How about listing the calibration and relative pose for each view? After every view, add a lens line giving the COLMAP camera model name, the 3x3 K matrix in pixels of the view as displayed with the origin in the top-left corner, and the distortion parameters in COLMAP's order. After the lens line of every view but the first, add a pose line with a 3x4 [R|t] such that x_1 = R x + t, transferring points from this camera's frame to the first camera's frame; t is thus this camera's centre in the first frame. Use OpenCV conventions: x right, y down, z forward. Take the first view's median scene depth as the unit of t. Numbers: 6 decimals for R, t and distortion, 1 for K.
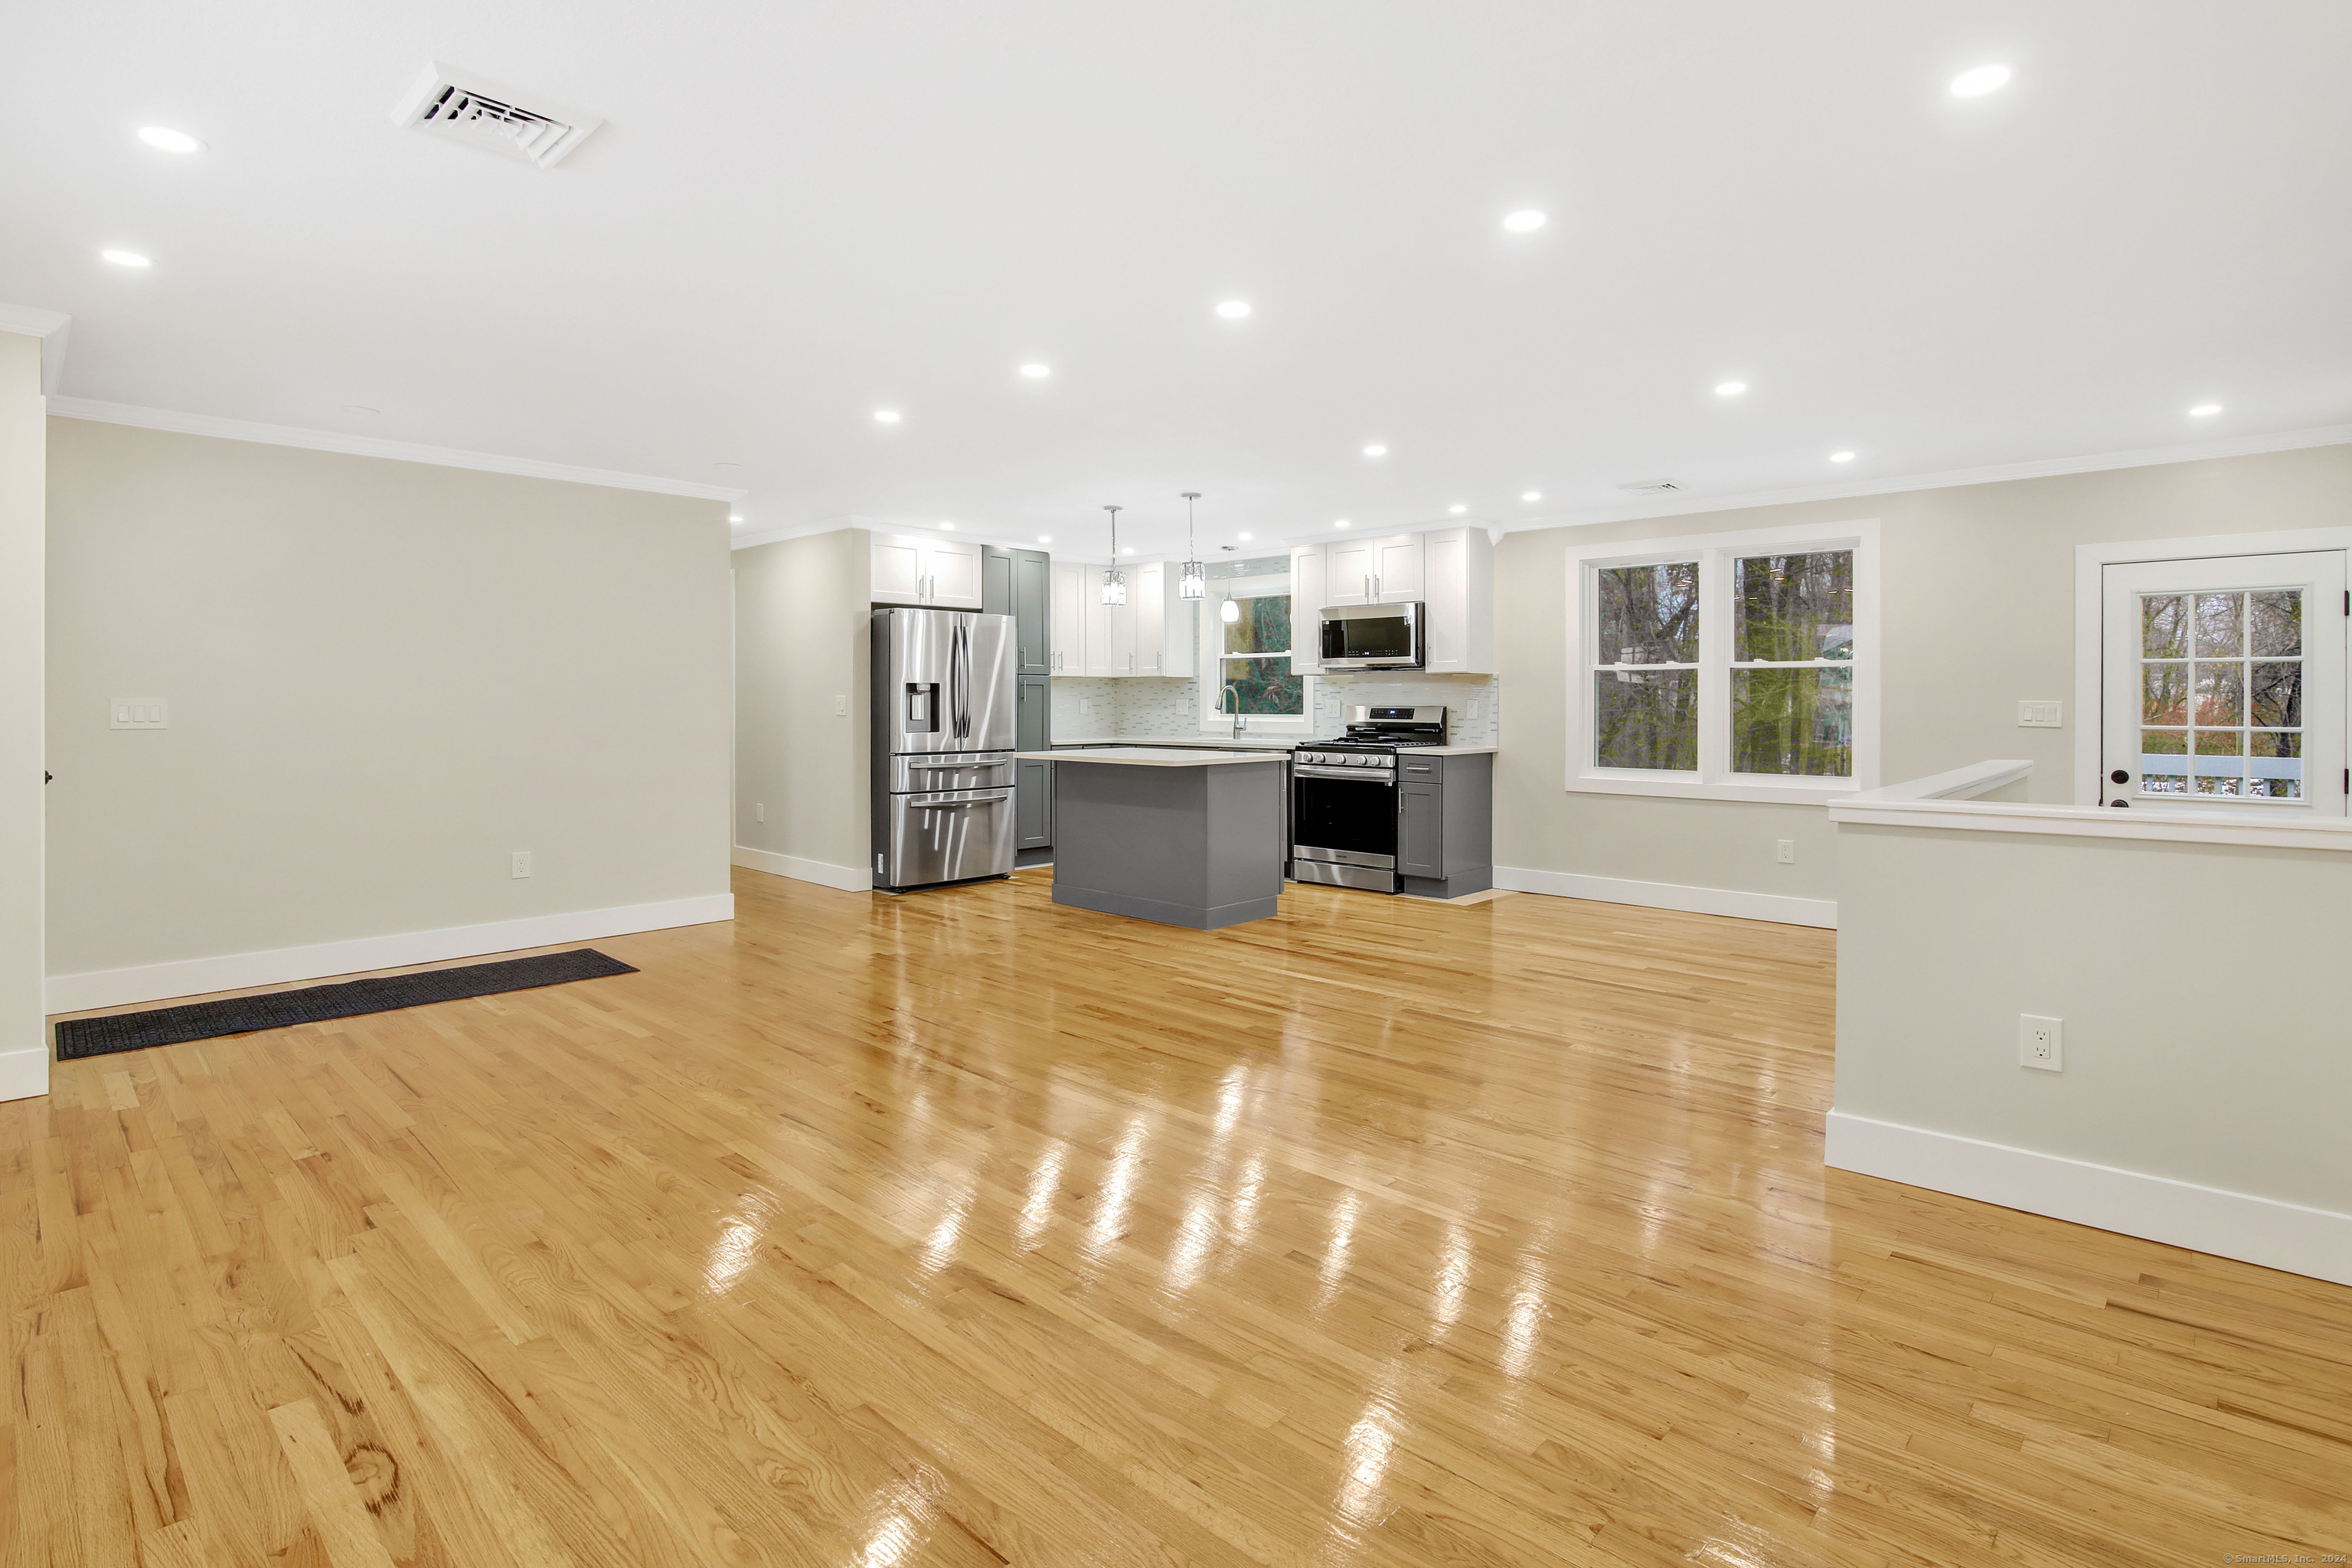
lens RADIAL K [[1145.2, 0, 1216.4], [0, 1145.2, 705.7], [0, 0, 1]] dist [-0.014628, 0.000328]
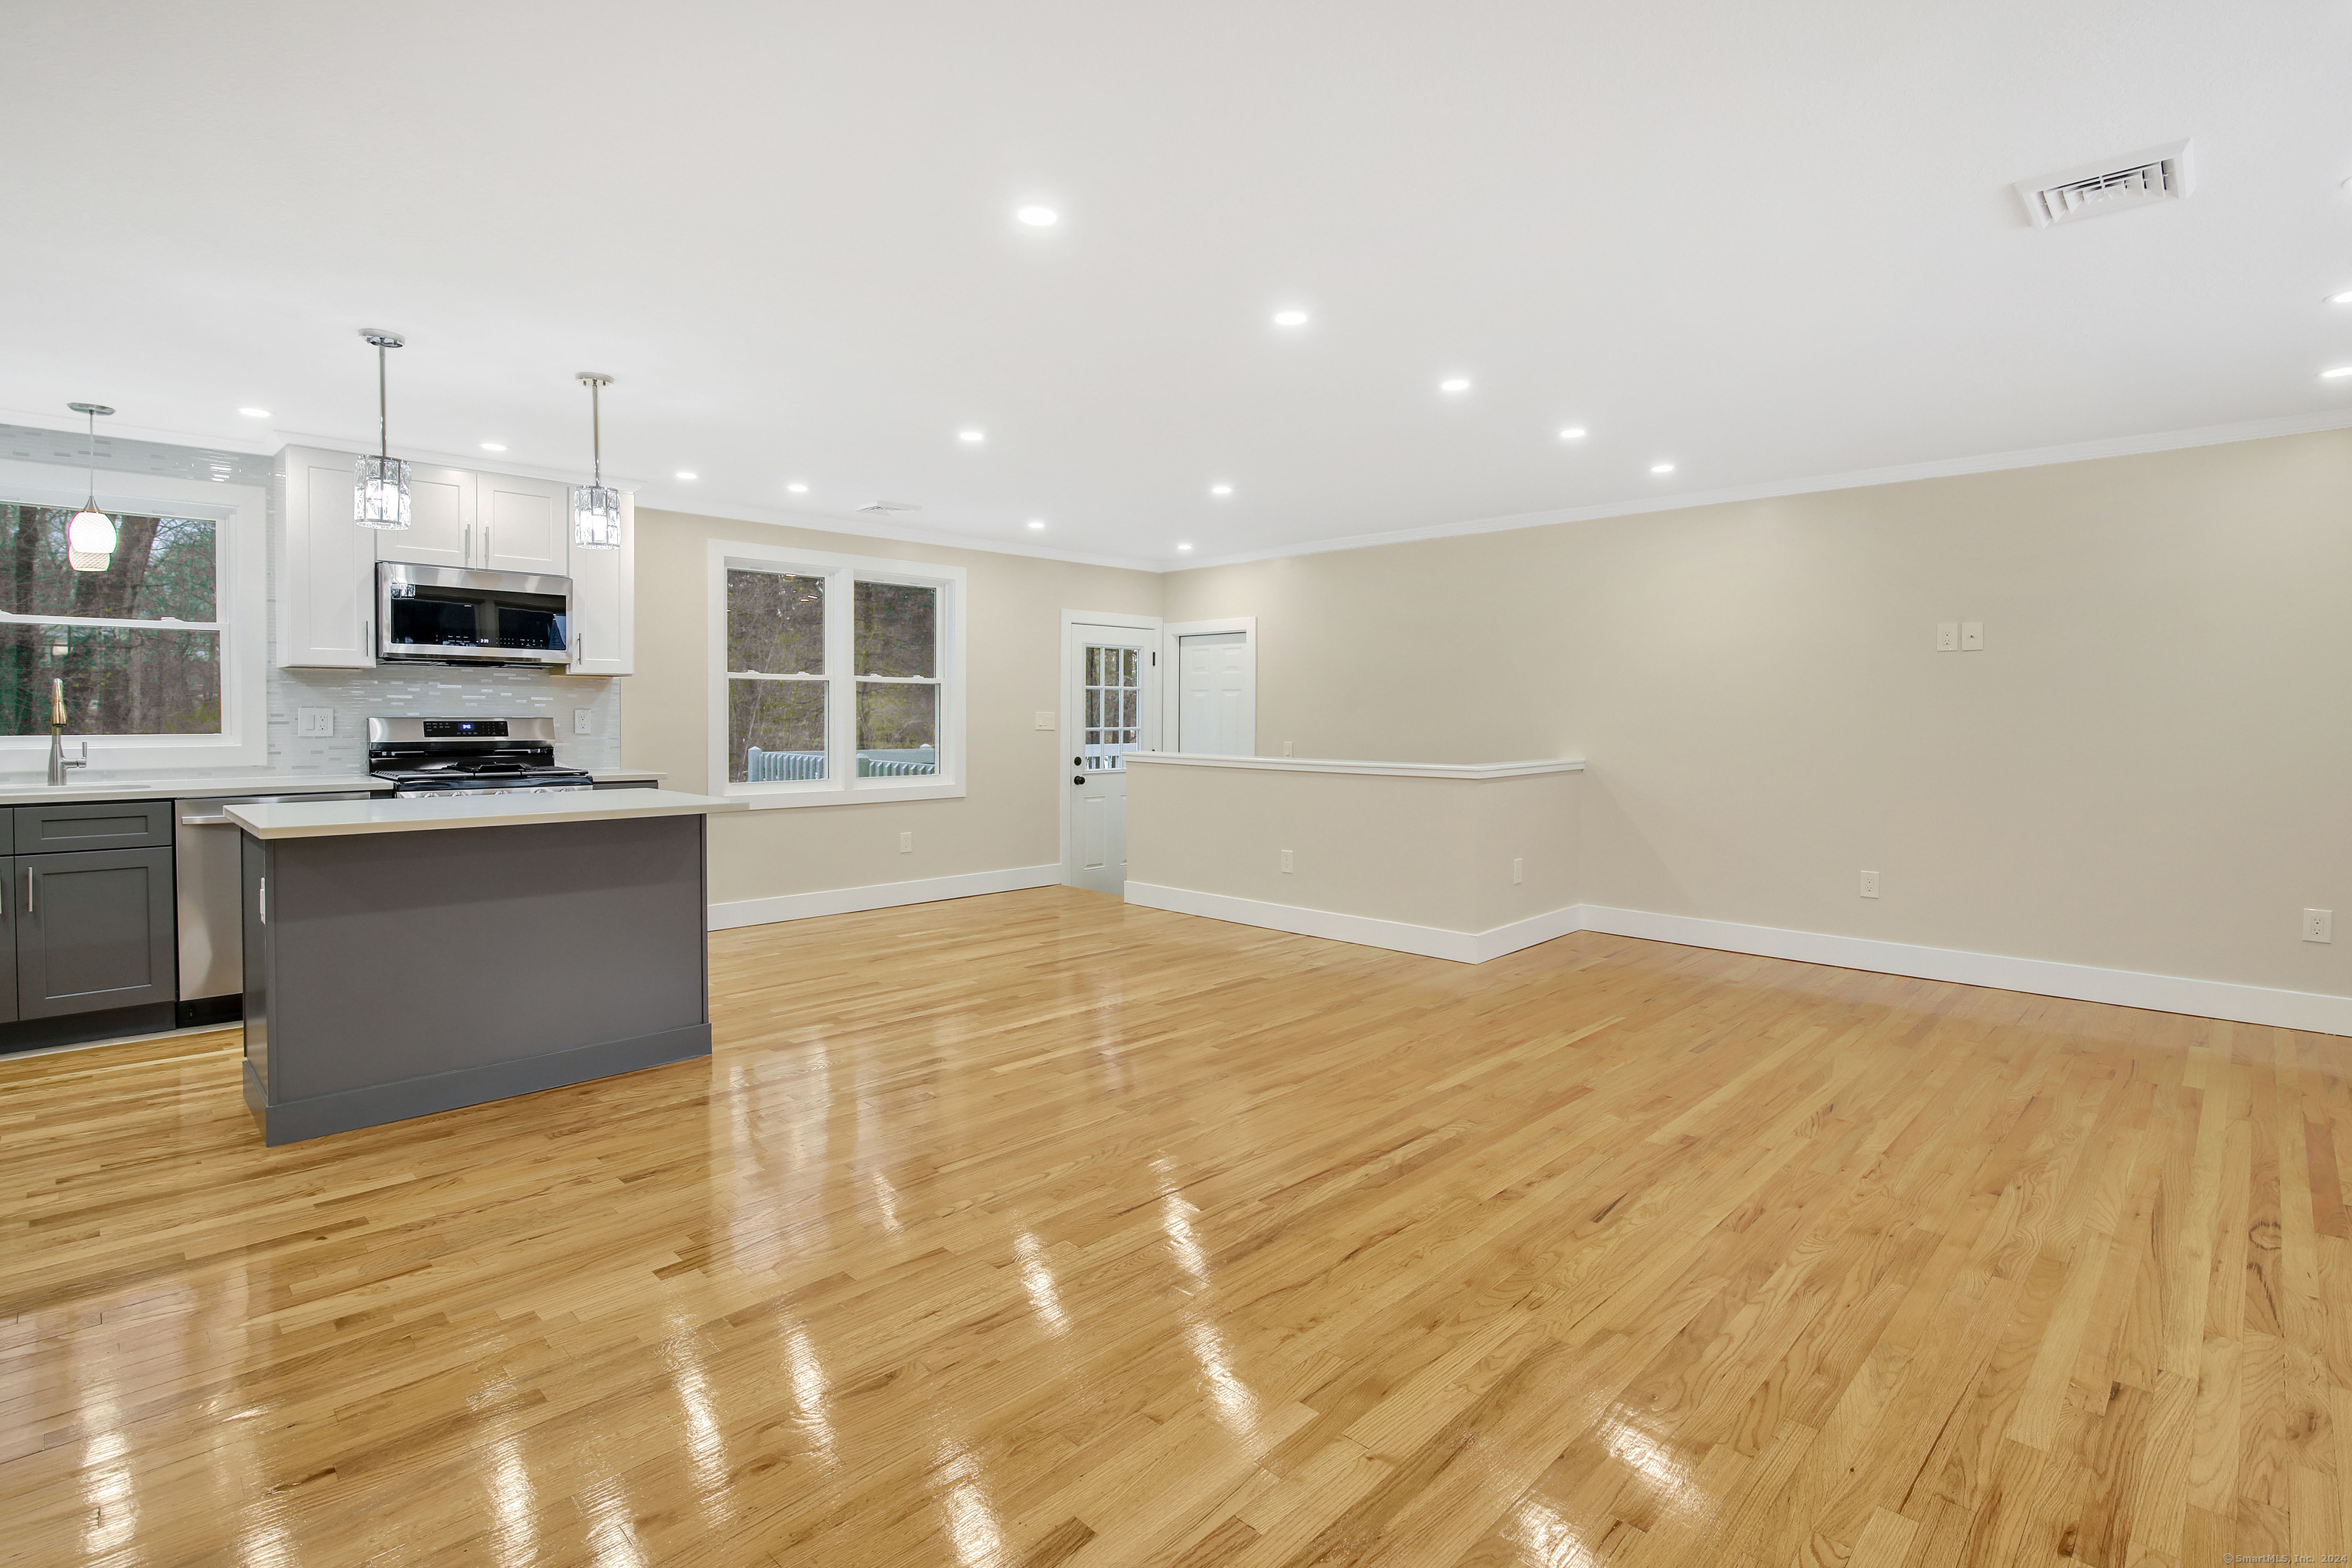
lens RADIAL K [[1138.1, 0, 1176.0], [0, 1138.1, 737.9], [0, 0, 1]] dist [-0.020922, -0.000512]
pose [[0.037800, -0.025298, 0.998965, -0.773919], [-0.001476, 0.999677, 0.025372, -0.008428], [-0.999284, -0.002433, 0.037750, 0.819689]]
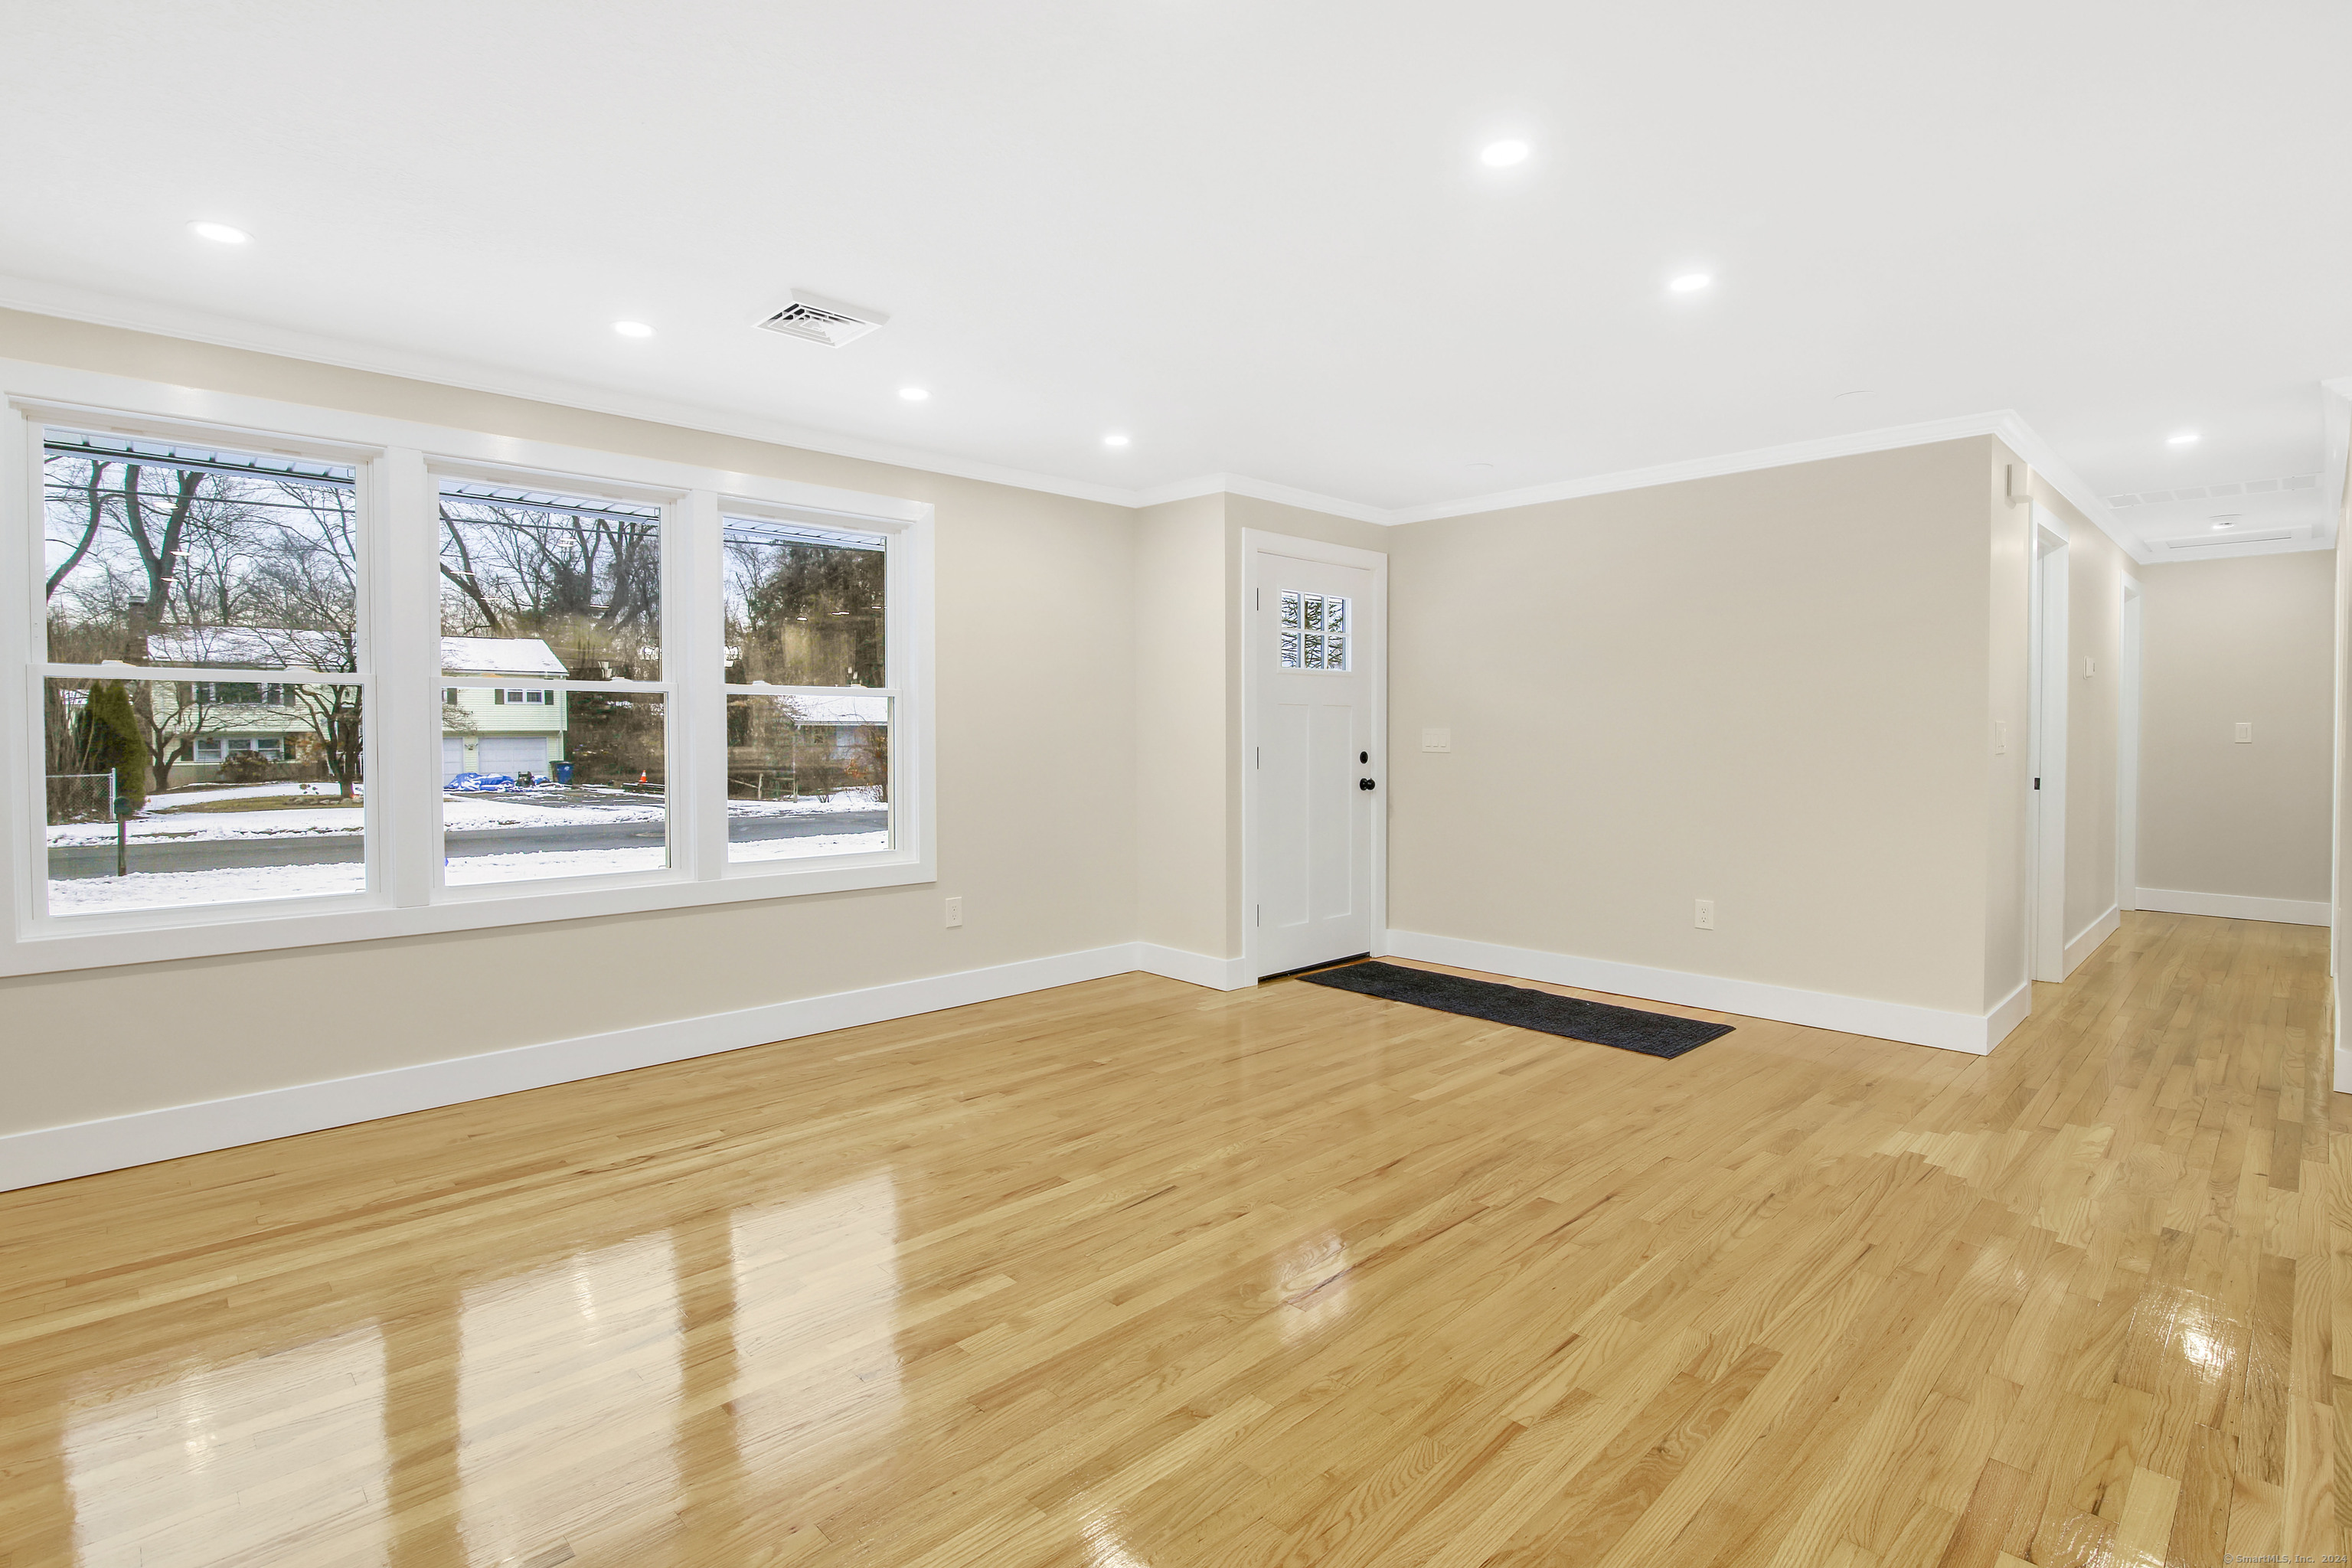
lens RADIAL K [[1138.1, 0, 1176.0], [0, 1138.1, 737.9], [0, 0, 1]] dist [-0.020922, -0.000512]
pose [[-0.058538, 0.000542, -0.998285, 0.339889], [-0.002268, 0.999997, 0.000676, -0.001569], [0.998283, 0.002303, -0.058537, 0.677610]]
